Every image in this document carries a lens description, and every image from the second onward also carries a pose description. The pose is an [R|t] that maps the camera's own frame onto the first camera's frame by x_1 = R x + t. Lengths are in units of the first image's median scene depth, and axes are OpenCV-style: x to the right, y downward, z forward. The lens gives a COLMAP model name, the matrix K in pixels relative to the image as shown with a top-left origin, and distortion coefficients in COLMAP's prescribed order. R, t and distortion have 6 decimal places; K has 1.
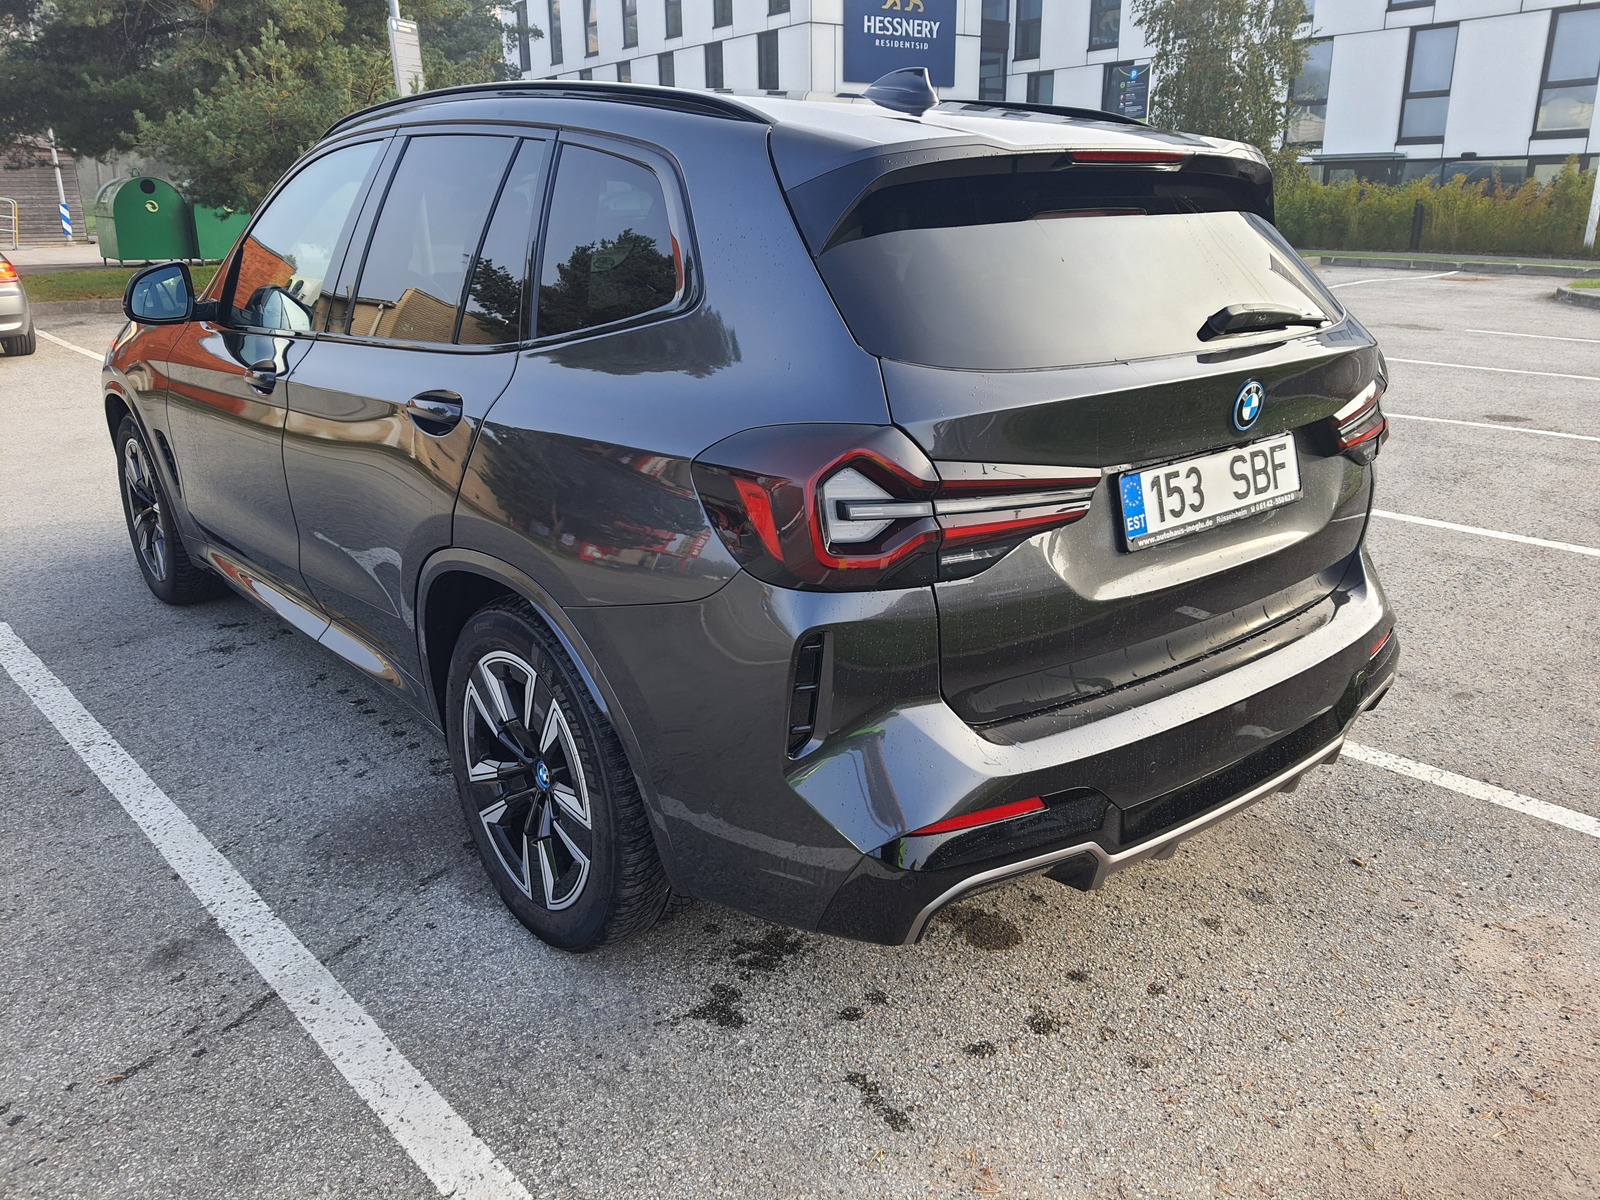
lens RADIAL K [[1243.5, 0, 800.0], [0, 1243.5, 600.0], [0, 0, 1]] dist [0.085508, -0.137852]
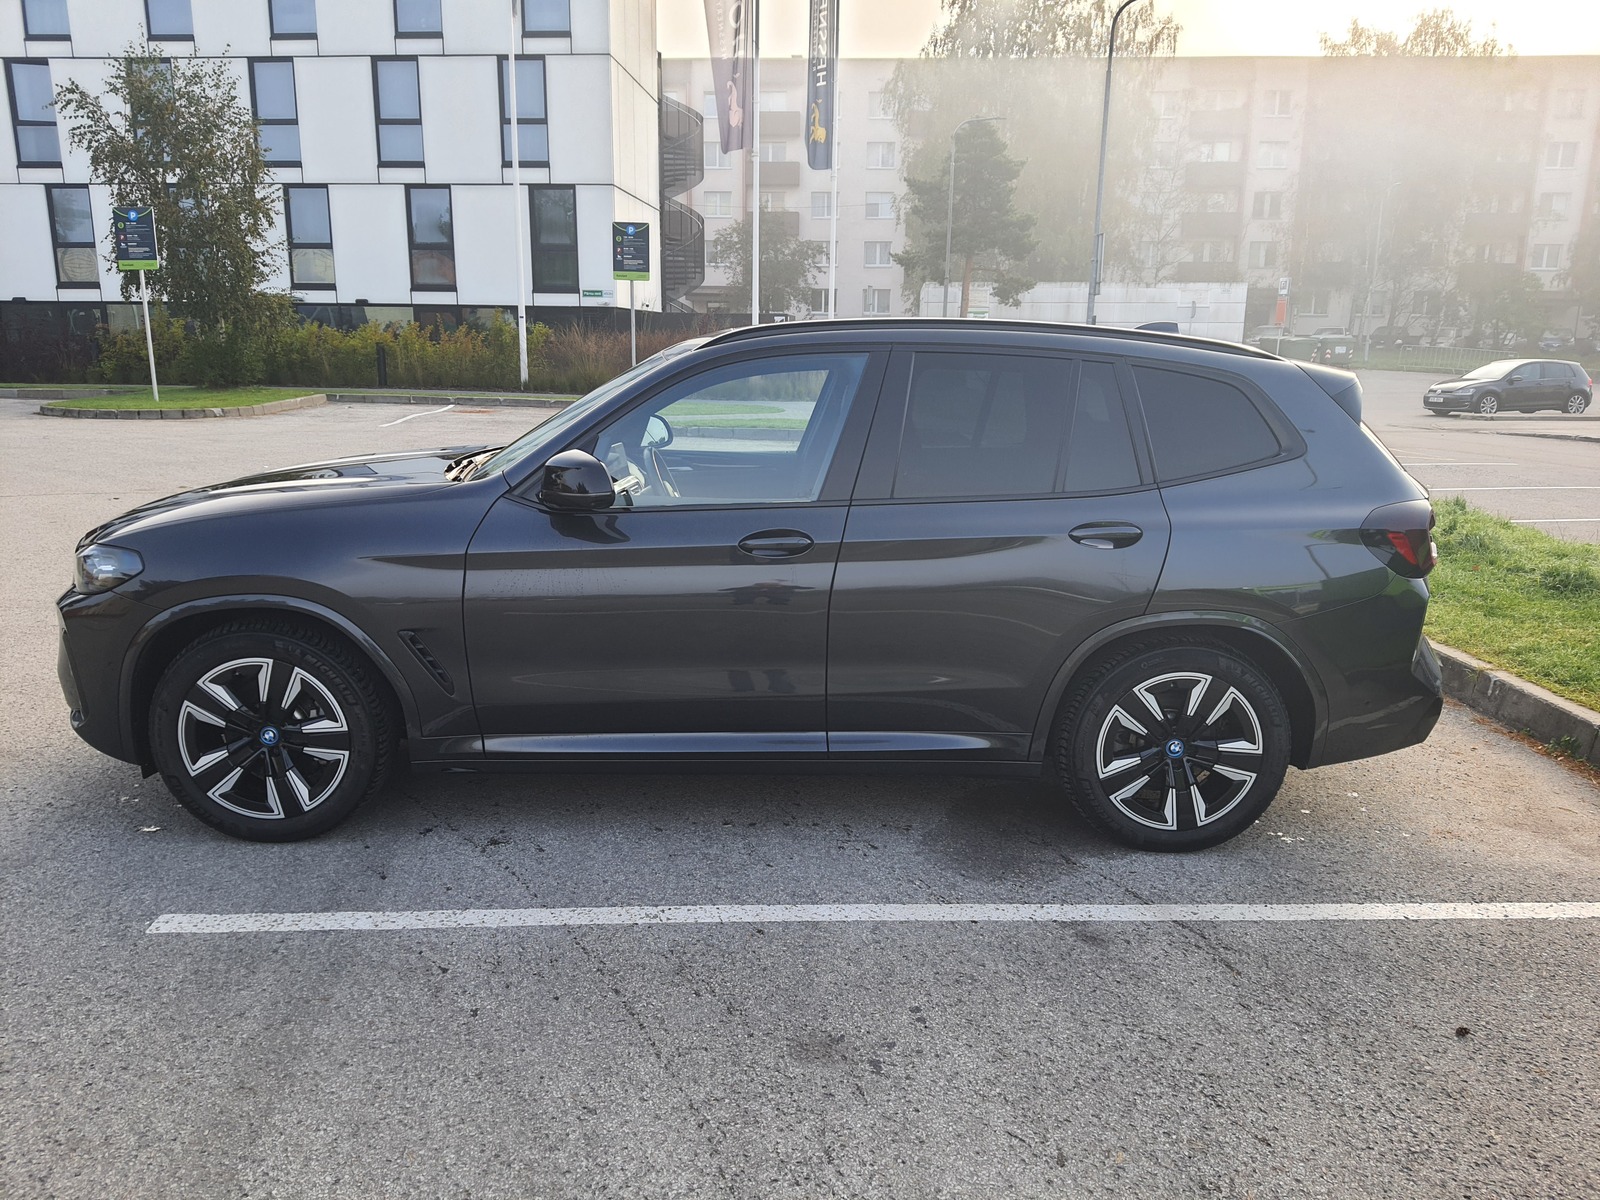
lens RADIAL K [[1243.5, 0, 800.0], [0, 1243.5, 600.0], [0, 0, 1]] dist [0.085508, -0.137852]
pose [[0.627802, -0.145997, 0.764558, -0.198501], [0.219795, 0.975529, 0.005803, -0.018680], [-0.746696, 0.164403, 0.644528, 0.034080]]
